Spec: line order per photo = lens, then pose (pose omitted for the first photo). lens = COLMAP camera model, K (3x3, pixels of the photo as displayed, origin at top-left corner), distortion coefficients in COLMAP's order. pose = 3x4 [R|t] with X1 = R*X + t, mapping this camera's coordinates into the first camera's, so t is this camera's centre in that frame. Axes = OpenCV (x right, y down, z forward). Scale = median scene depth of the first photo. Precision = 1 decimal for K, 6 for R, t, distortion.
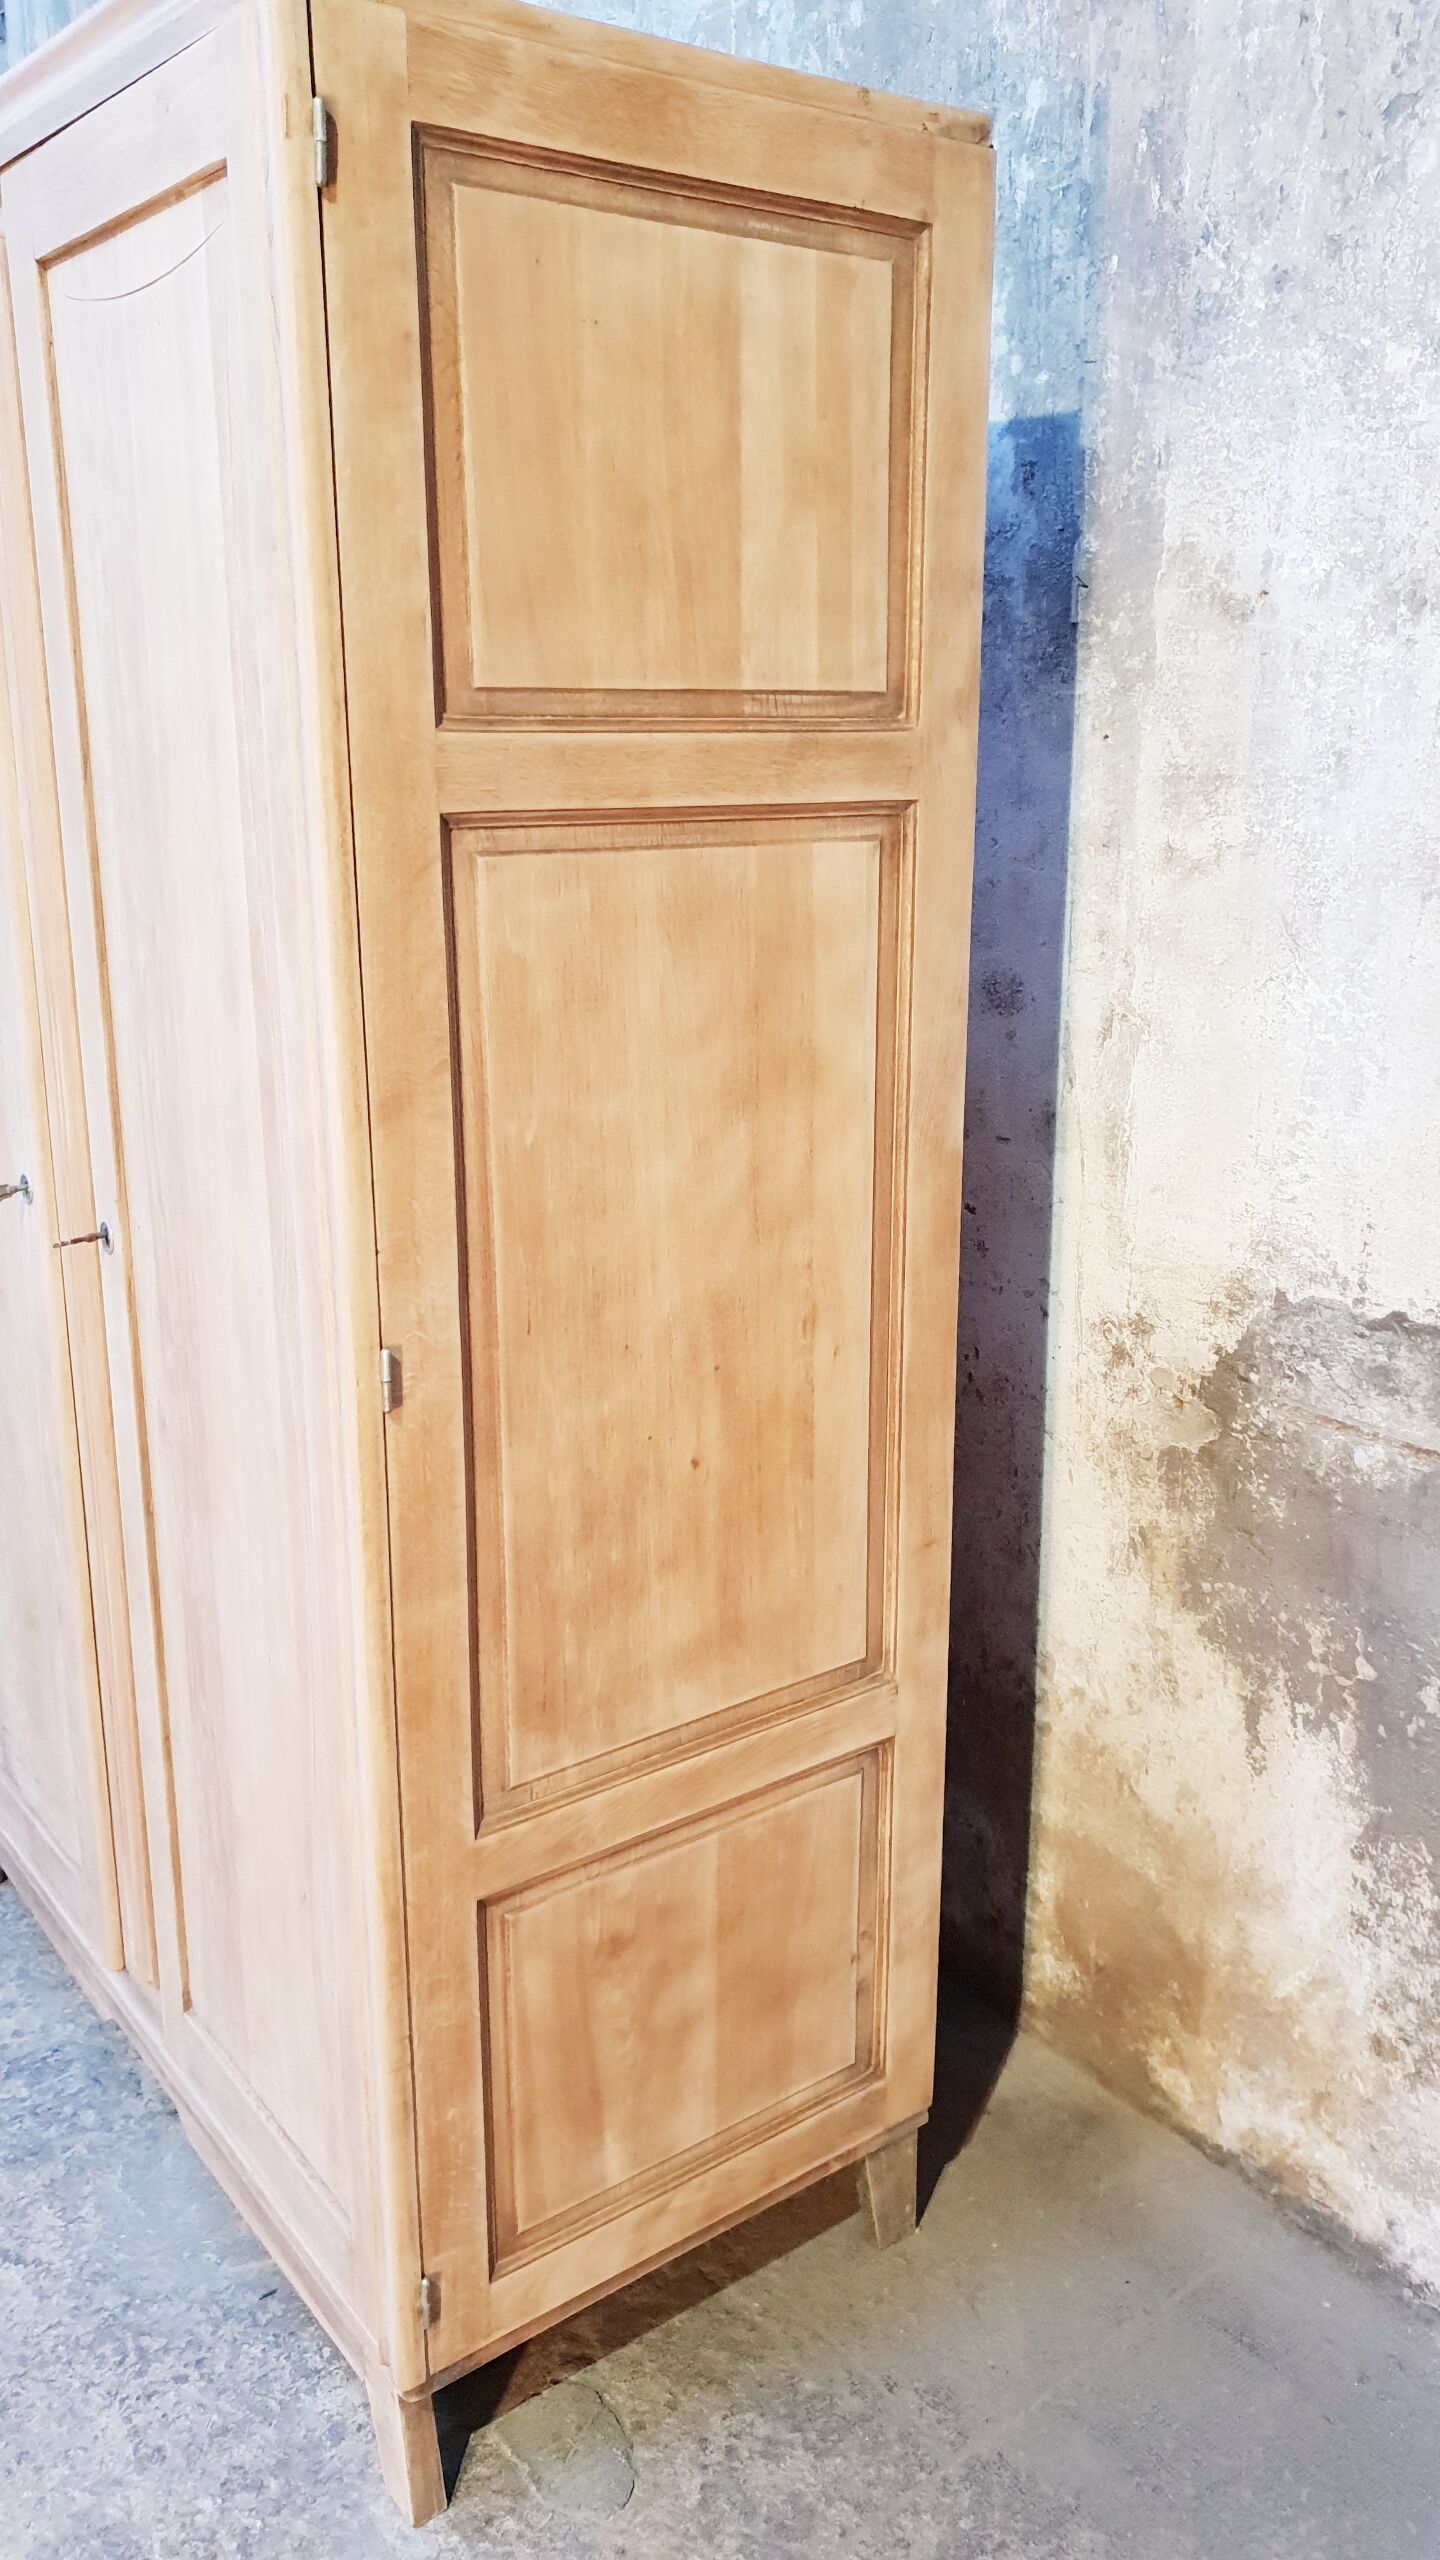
lens RADIAL K [[2009.4, 0, 772.1], [0, 2009.4, 1272.1], [0, 0, 1]] dist [-0.010096, 0.036783]
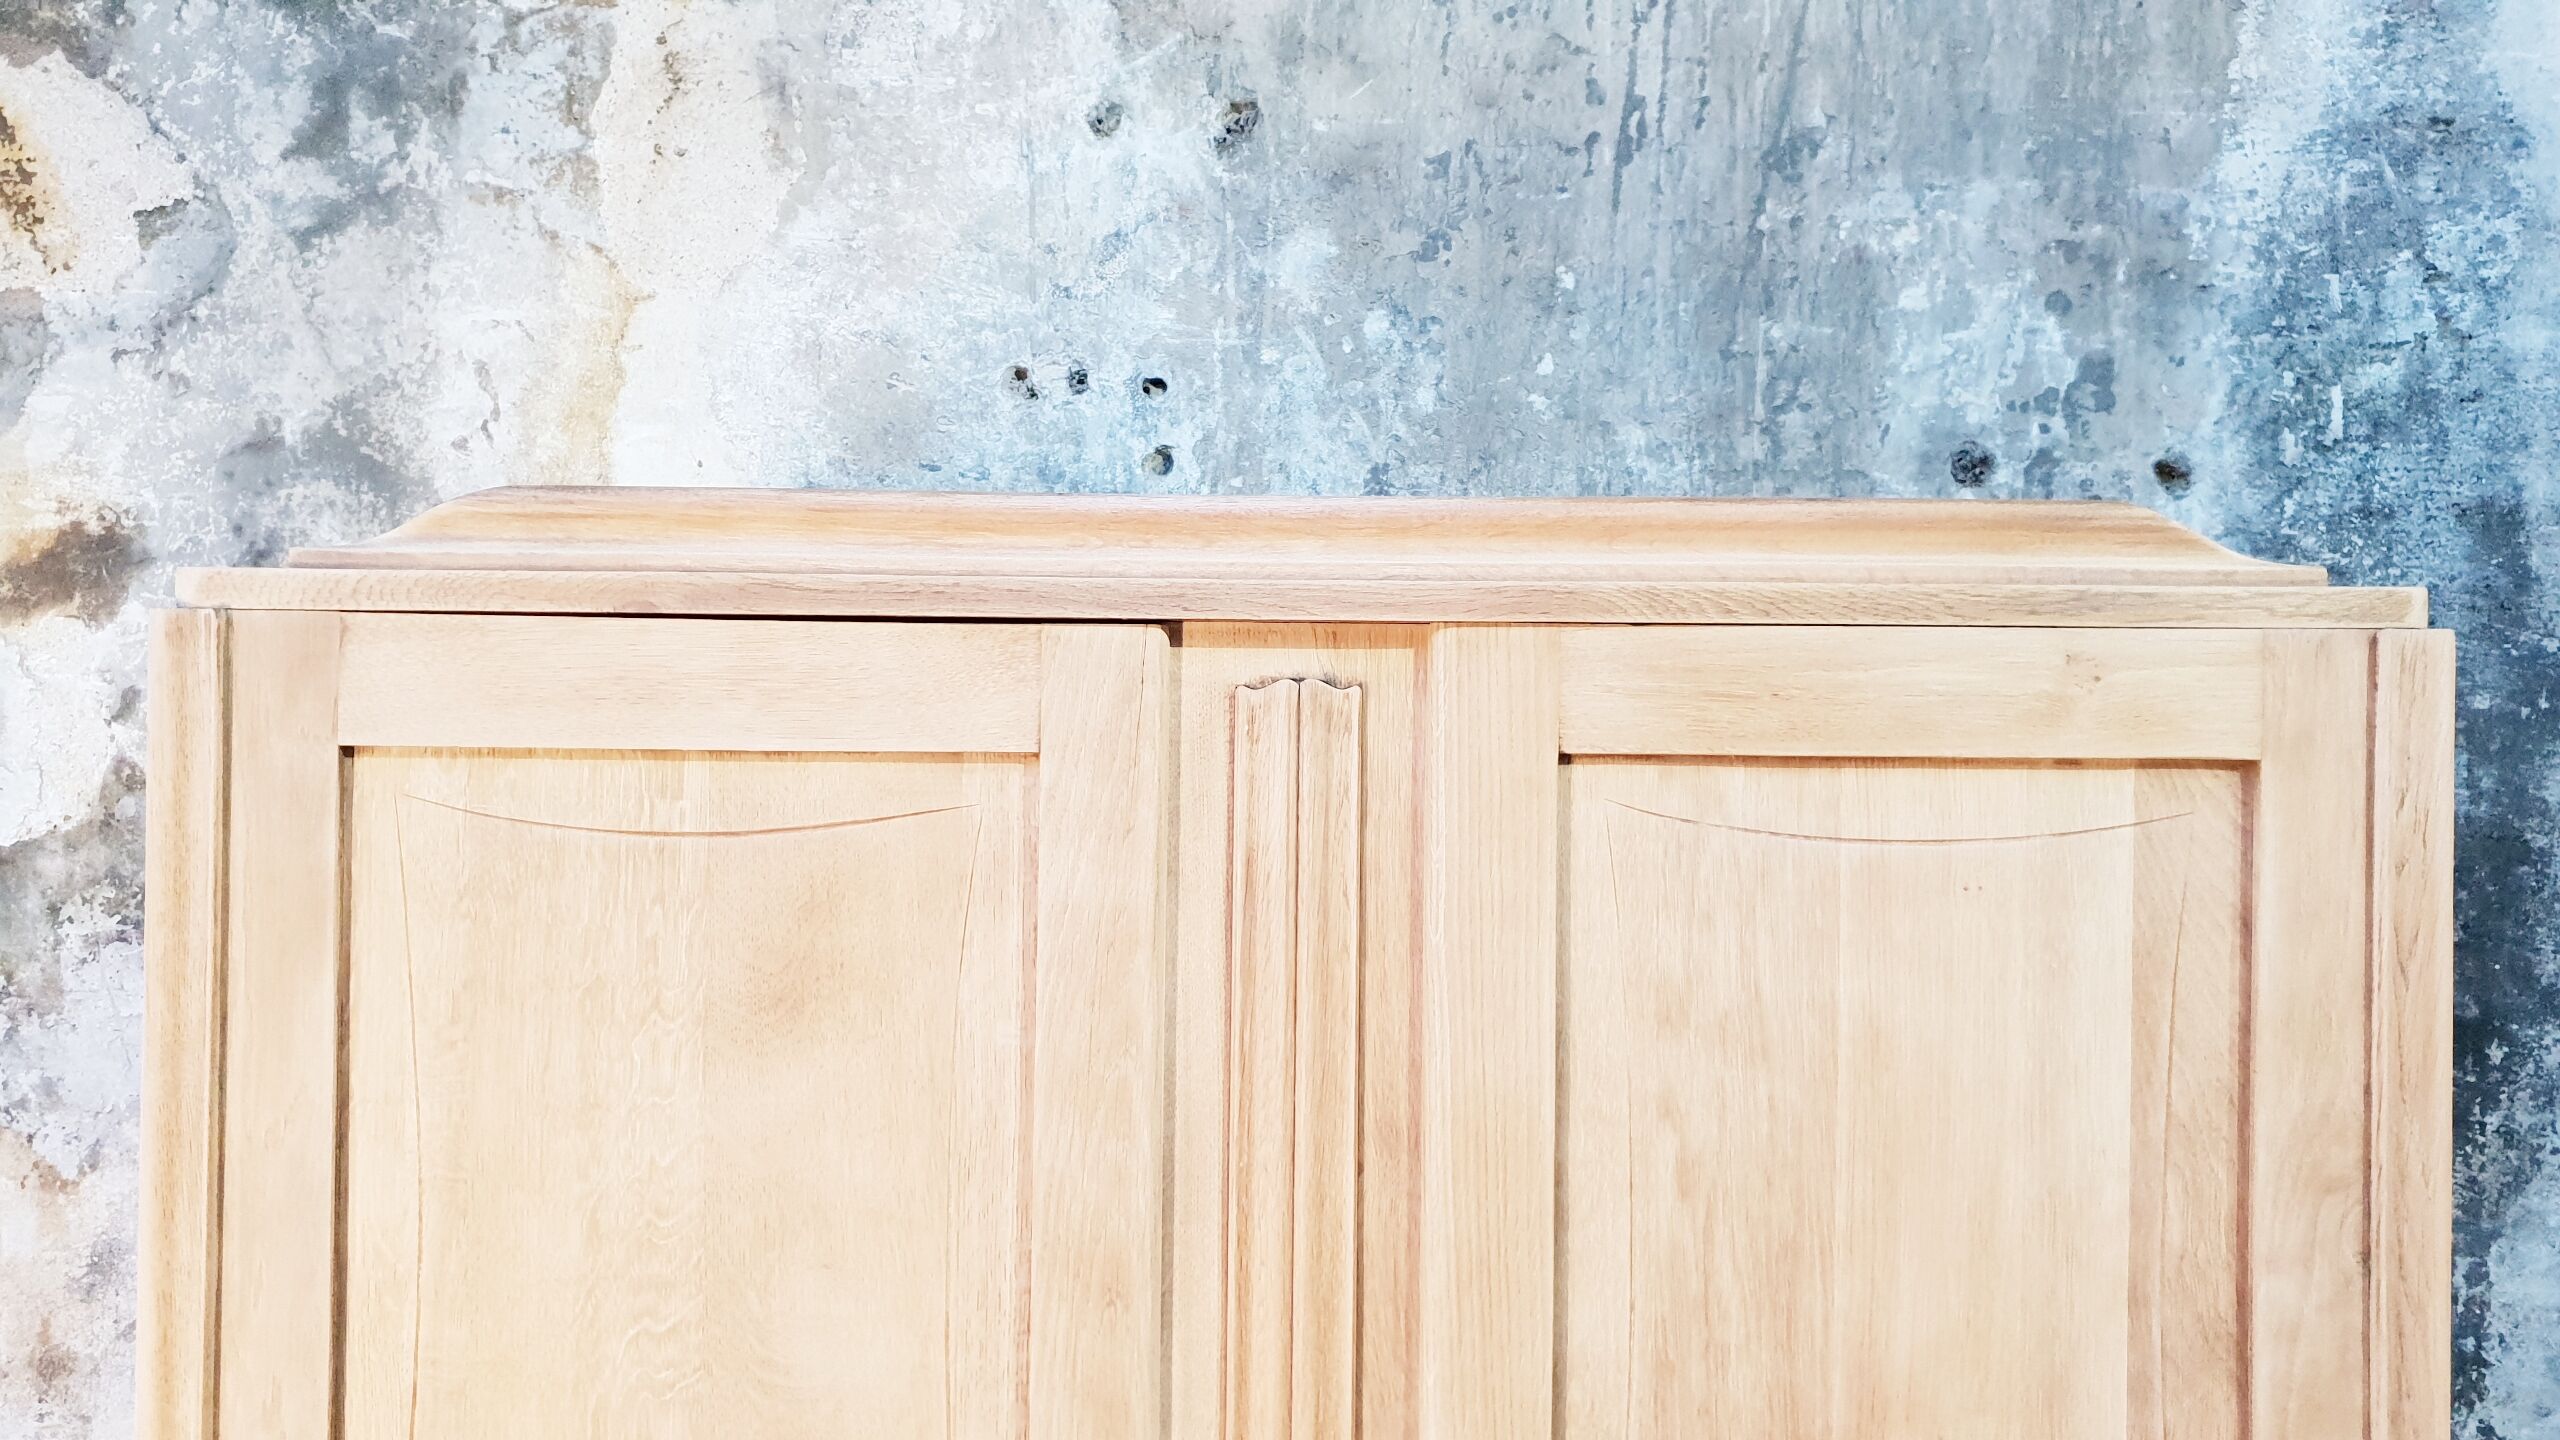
lens RADIAL K [[2009.4, 0, 1260.4], [0, 2009.4, 700.9], [0, 0, 1]] dist [-0.010096, 0.036783]
pose [[0.609238, 0.006941, 0.792957, -0.837474], [0.205098, 0.964558, -0.166022, -0.360067], [-0.766005, 0.263781, 0.586222, 0.563999]]
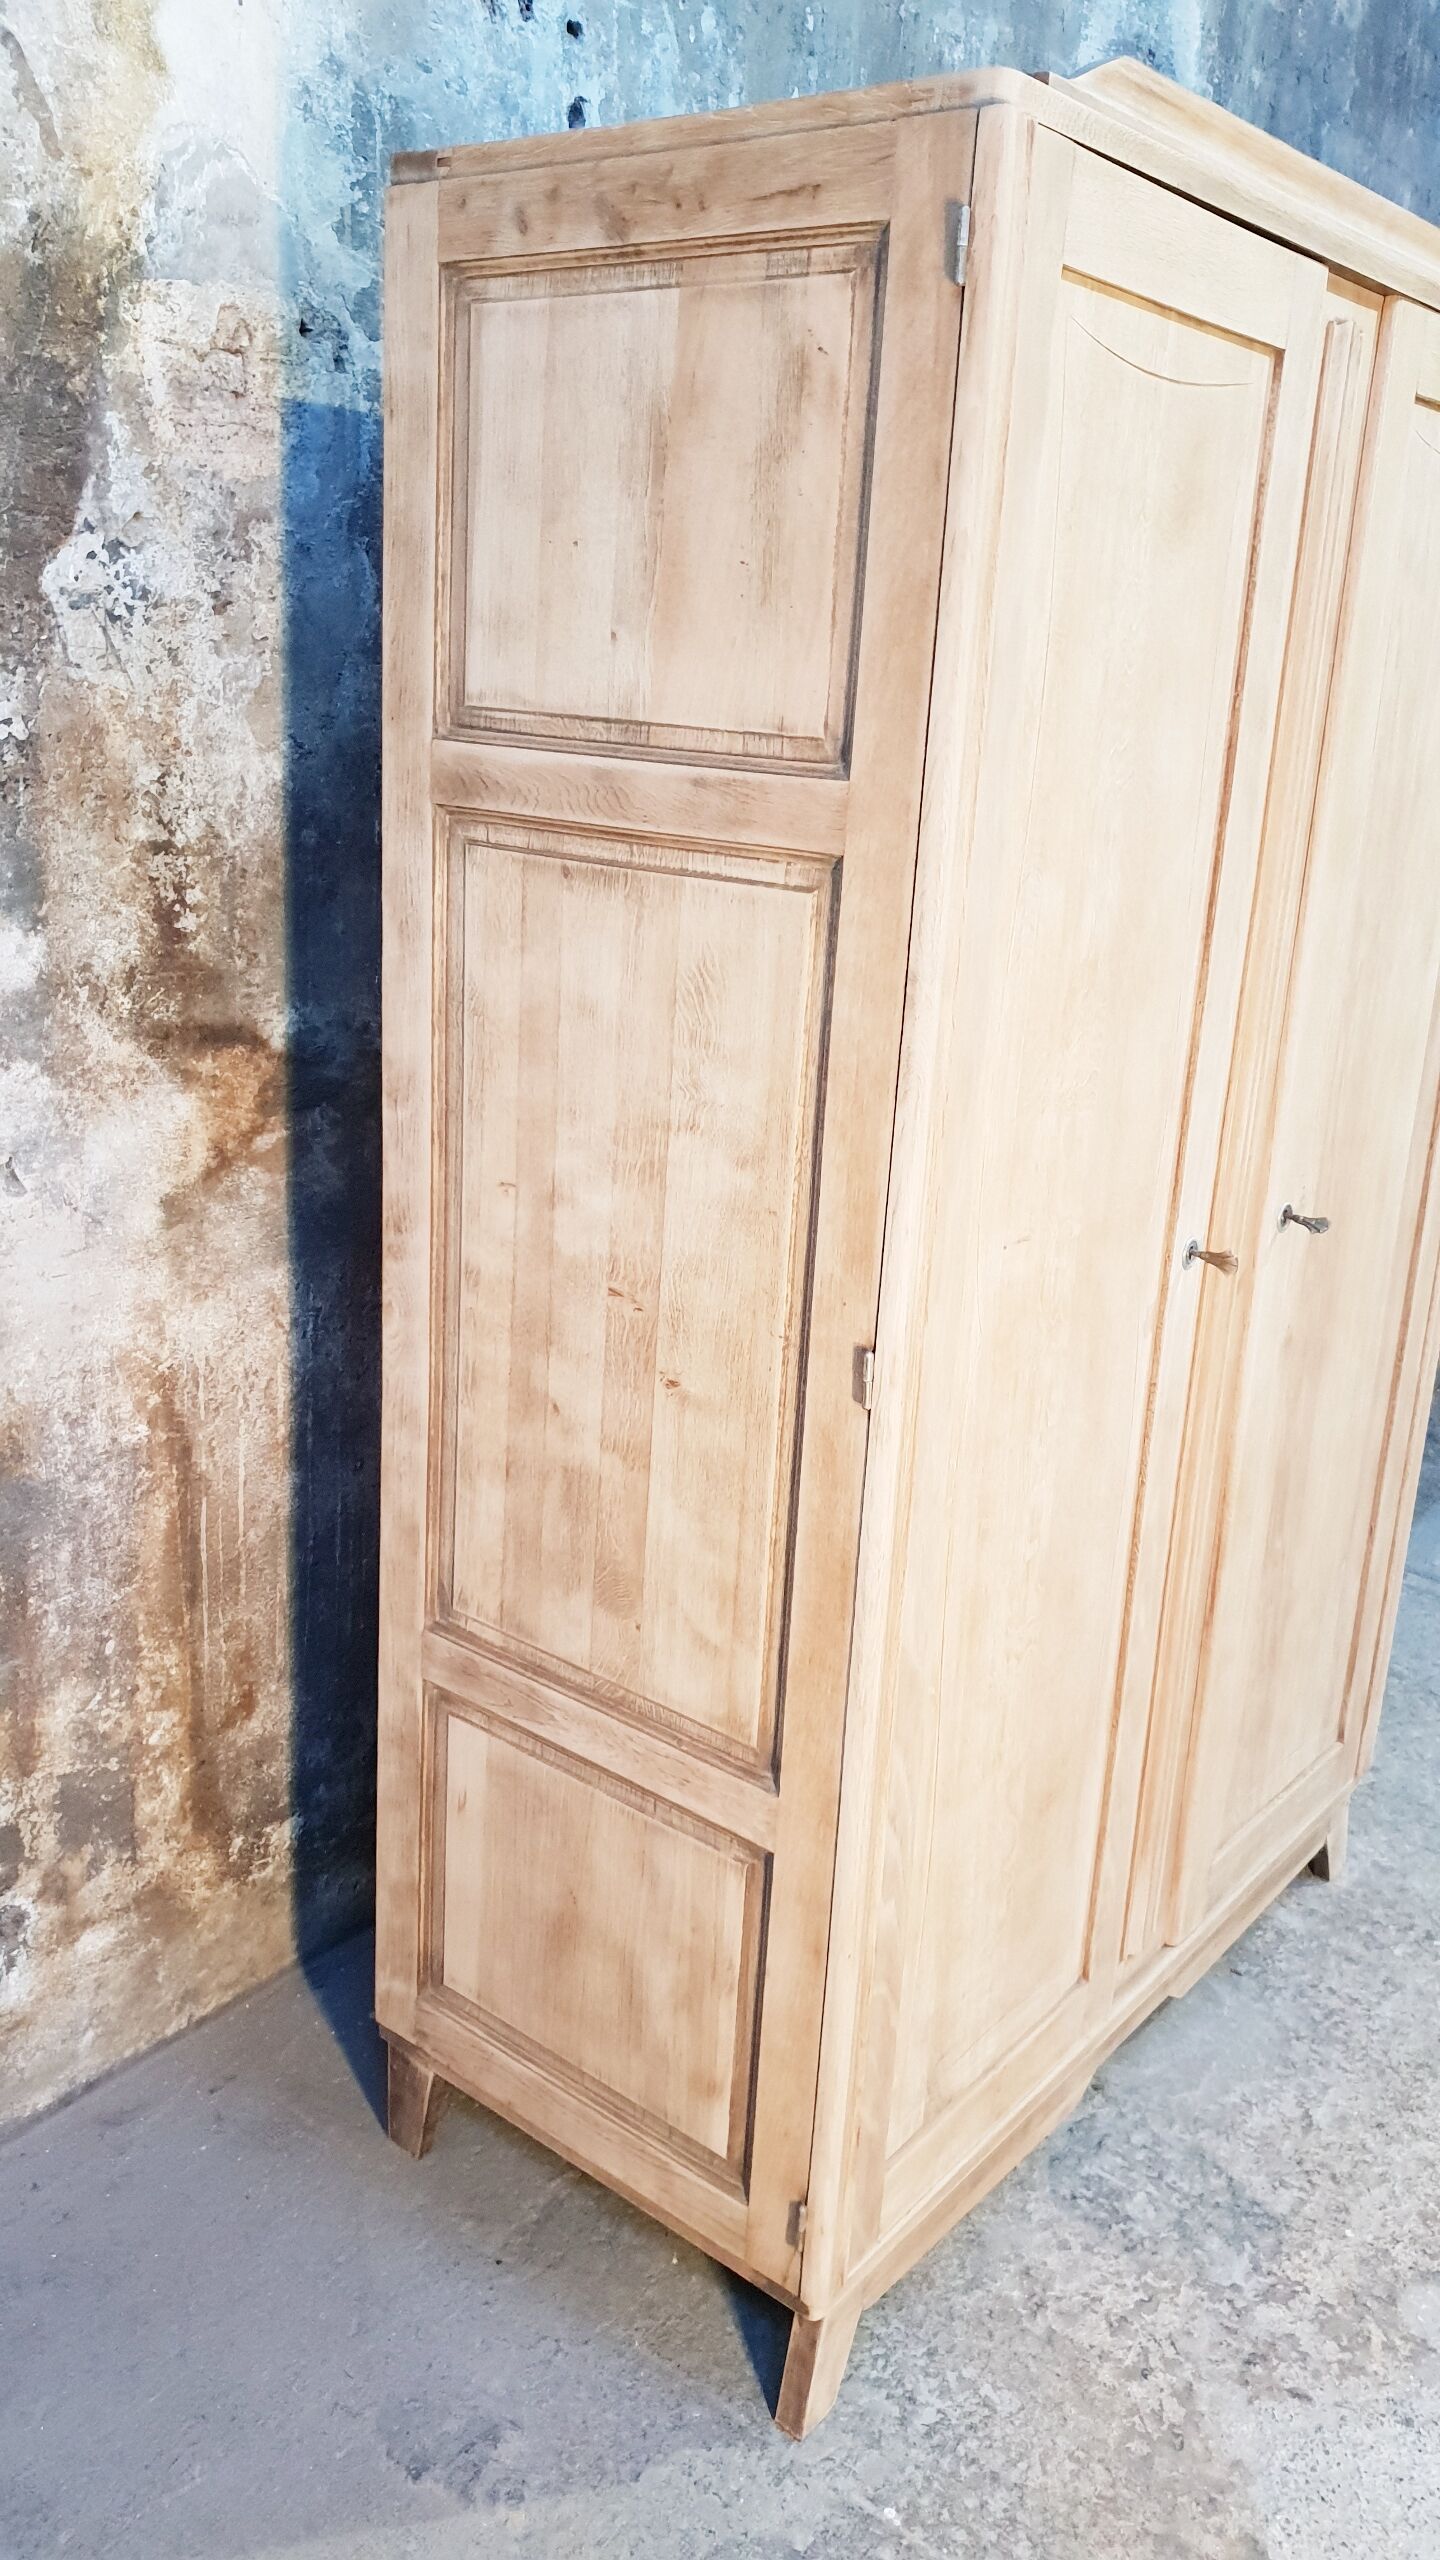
lens RADIAL K [[2009.4, 0, 738.5], [0, 2009.4, 1271.0], [0, 0, 1]] dist [-0.010096, 0.036783]
pose [[-0.241790, -0.297182, 0.923699, -1.300564], [0.208704, 0.913737, 0.348607, -0.445952], [-0.947618, 0.277069, -0.158910, 1.457374]]
